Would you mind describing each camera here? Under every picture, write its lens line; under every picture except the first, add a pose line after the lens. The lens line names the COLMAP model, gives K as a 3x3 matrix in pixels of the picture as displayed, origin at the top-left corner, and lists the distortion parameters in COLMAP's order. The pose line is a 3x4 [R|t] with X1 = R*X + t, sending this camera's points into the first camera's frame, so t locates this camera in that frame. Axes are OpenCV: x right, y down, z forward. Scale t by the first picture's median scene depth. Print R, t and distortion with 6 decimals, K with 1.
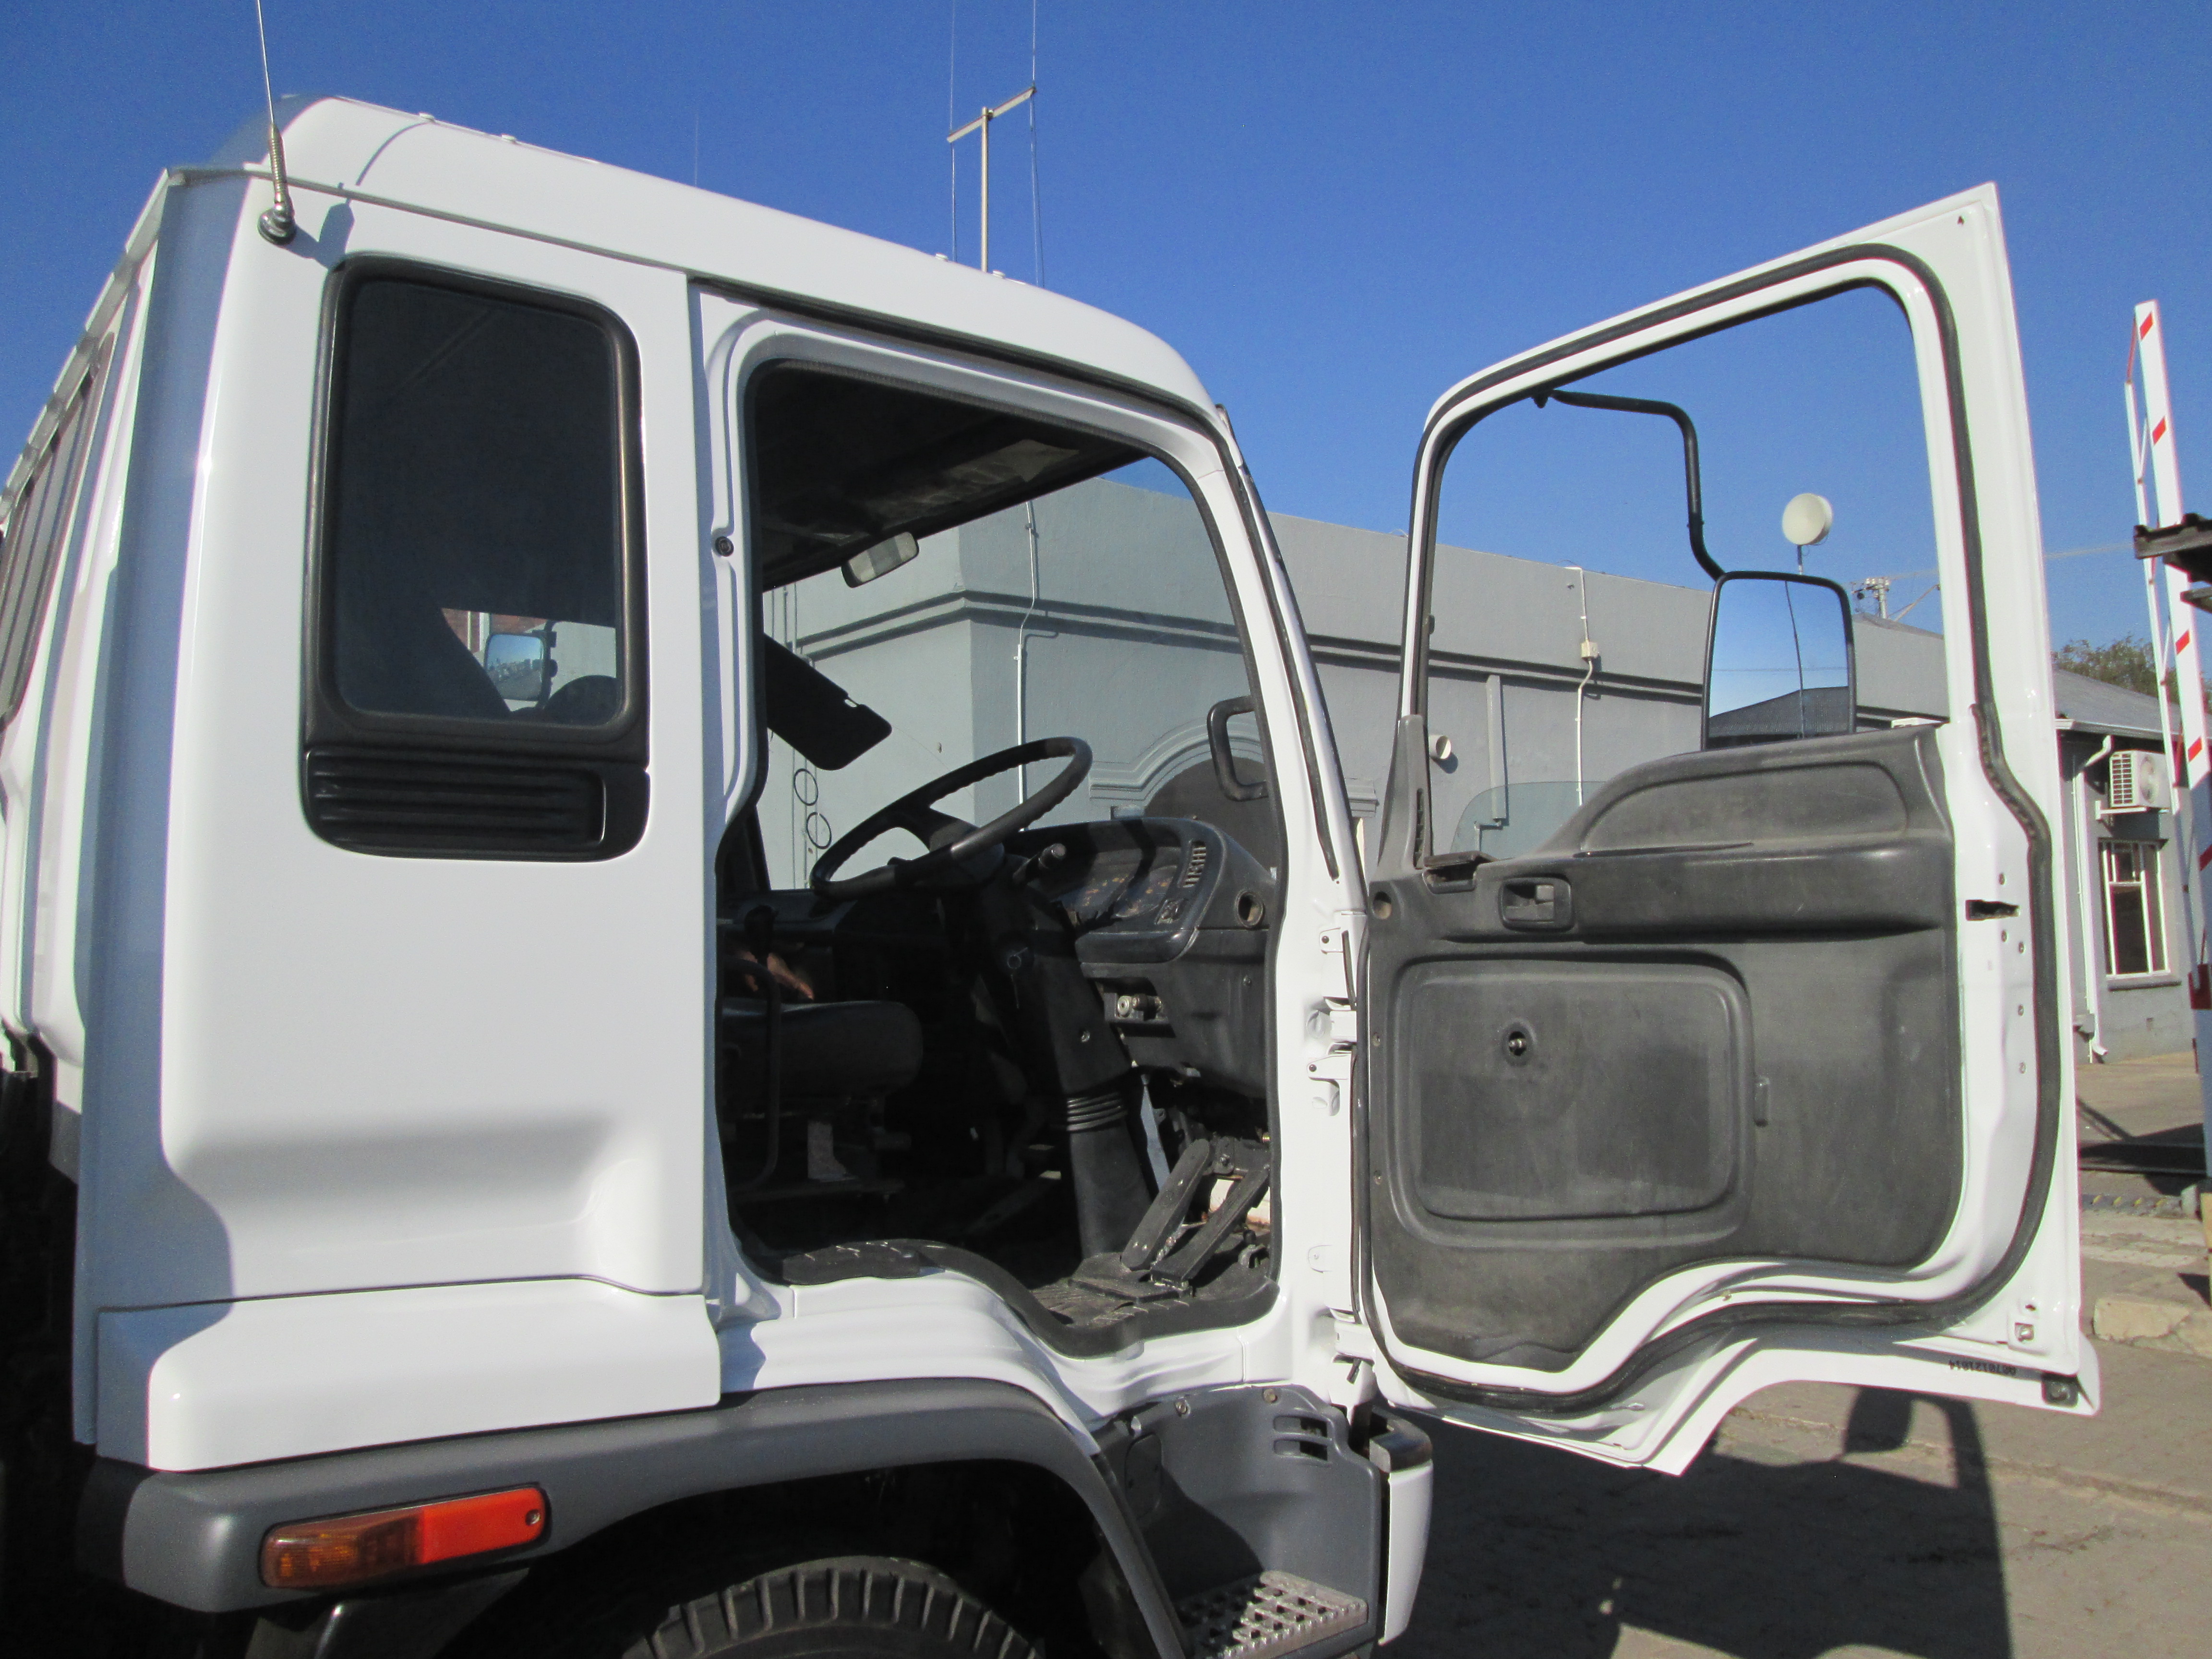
lens RADIAL K [[1814.6, 0, 1109.8], [0, 1814.6, 818.7], [0, 0, 1]] dist [-0.046158, 0.000652]
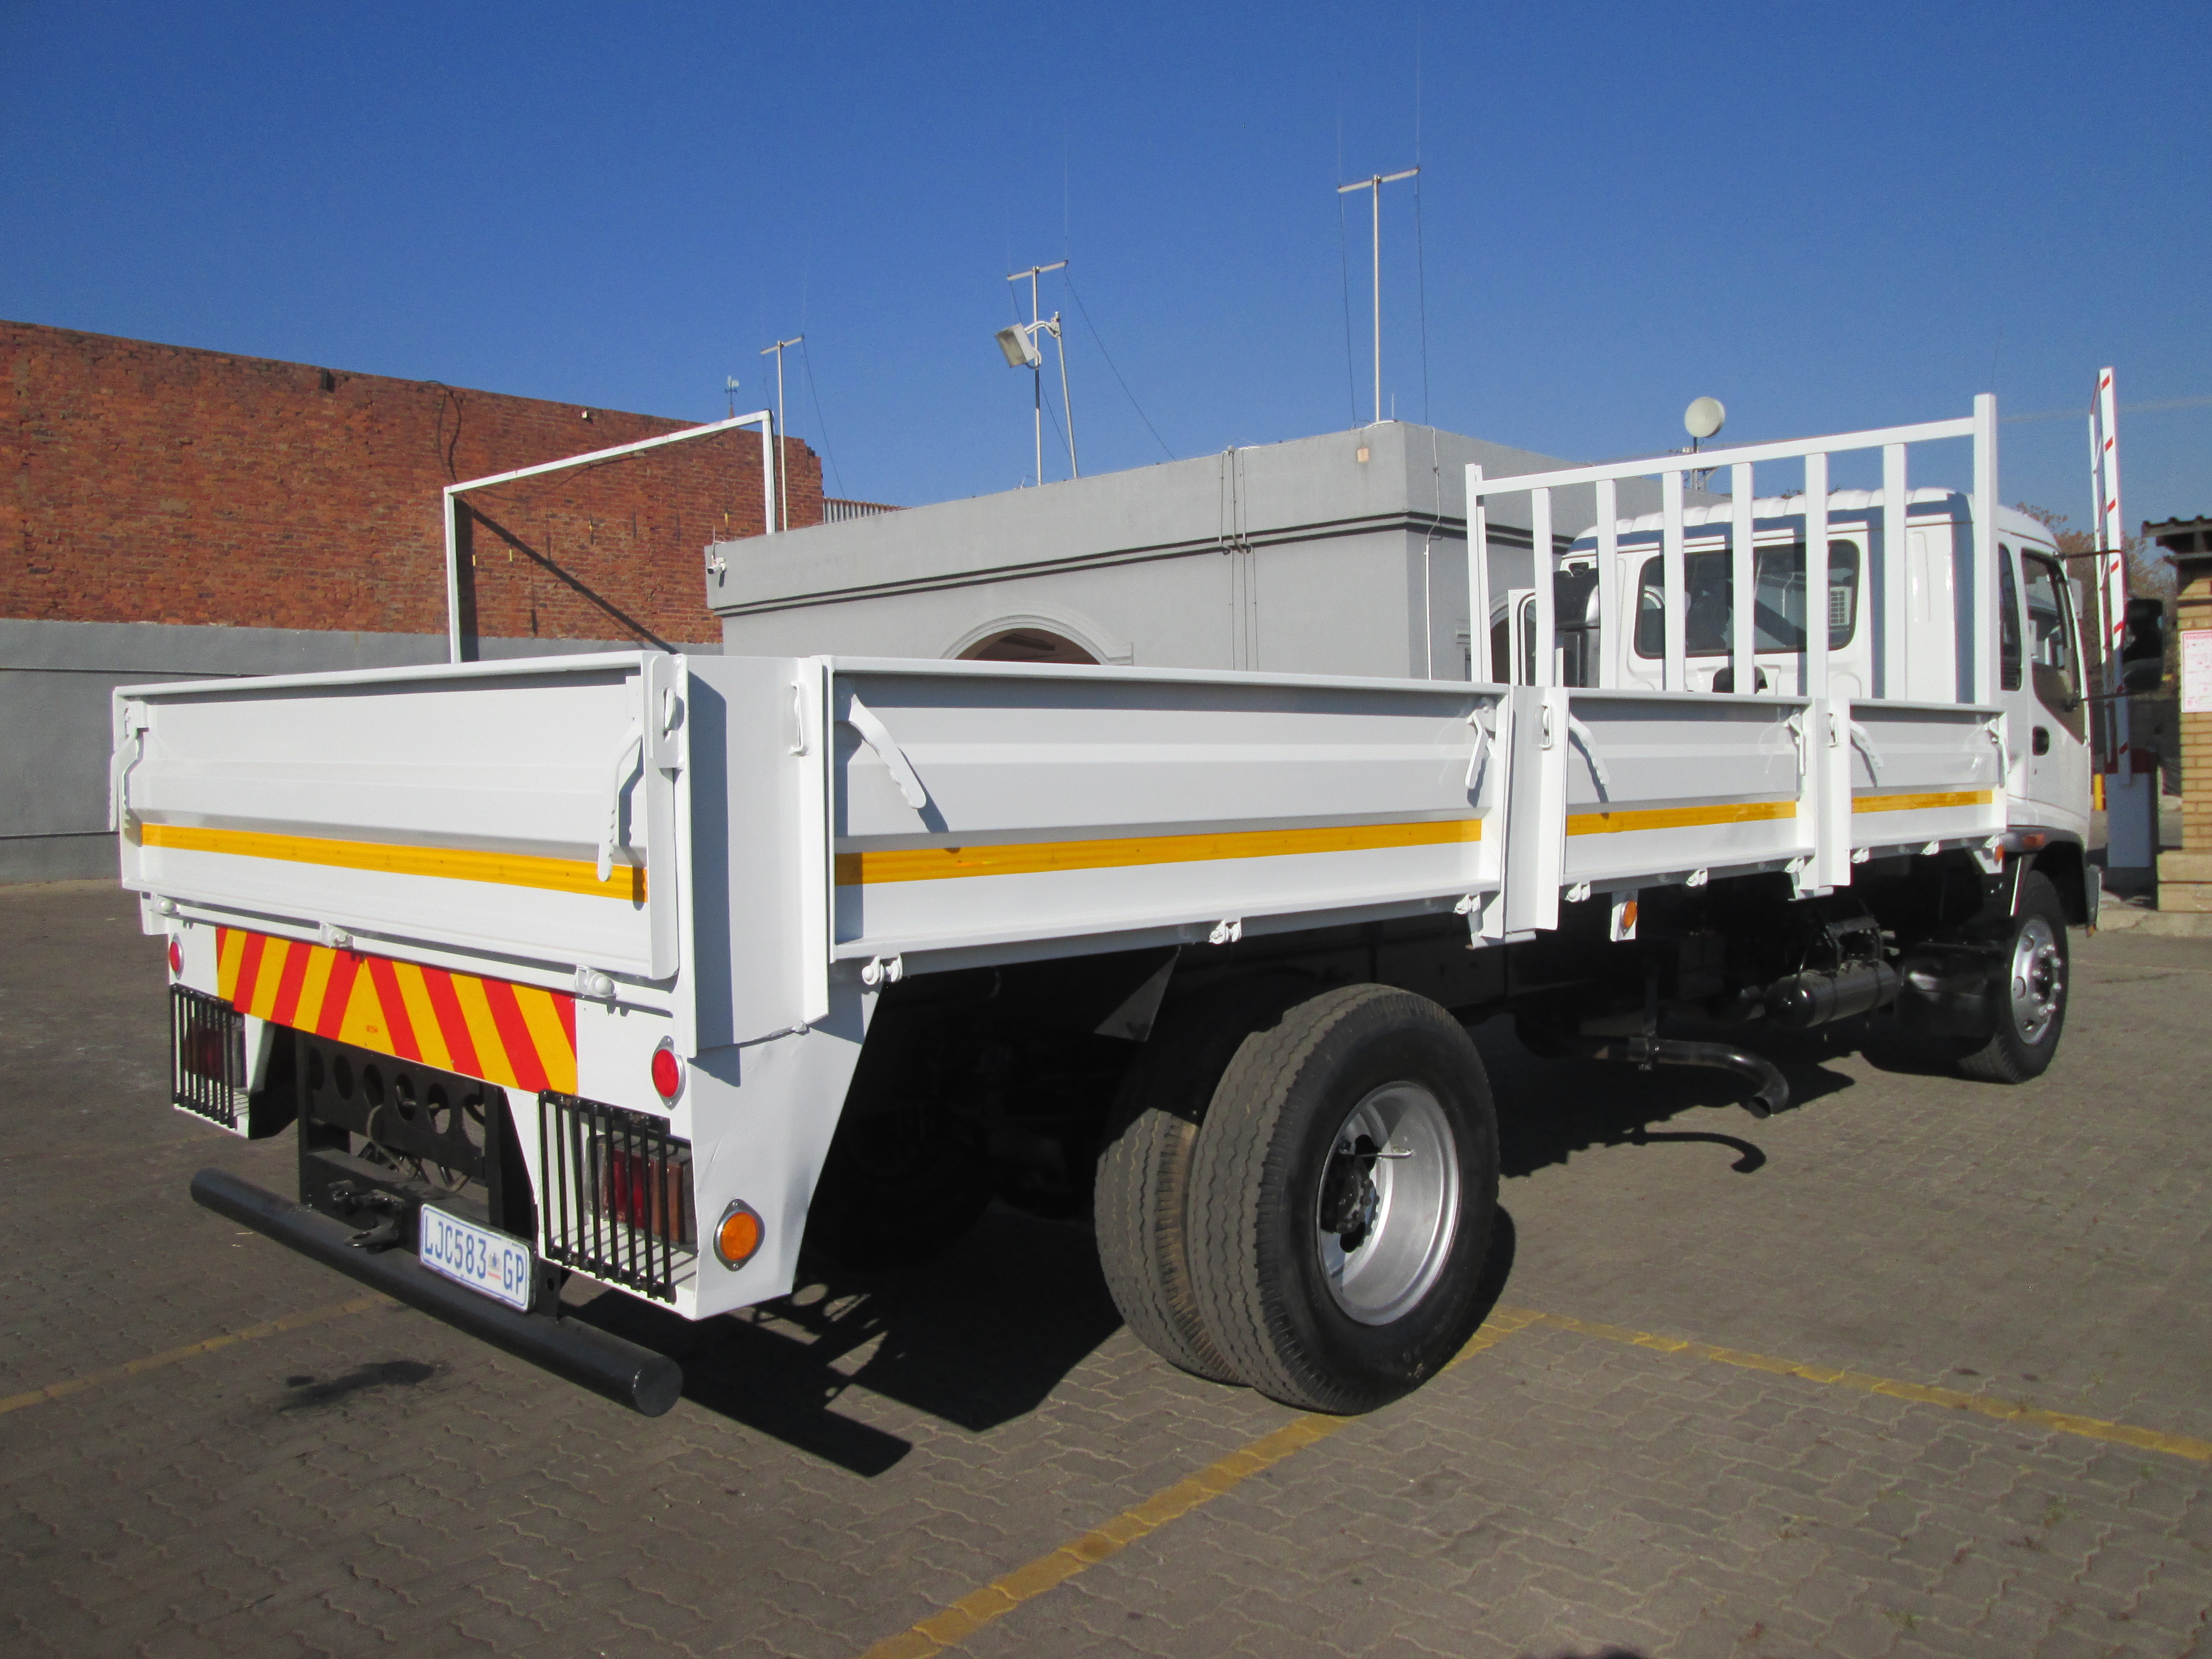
lens RADIAL K [[1811.9, 0, 1117.0], [0, 1811.9, 799.8], [0, 0, 1]] dist [-0.033926, 0.012354]
pose [[0.985778, -0.002093, 0.168039, -2.701711], [-0.013454, 0.995730, 0.091332, -0.070372], [-0.167512, -0.092294, 0.981540, -2.418234]]
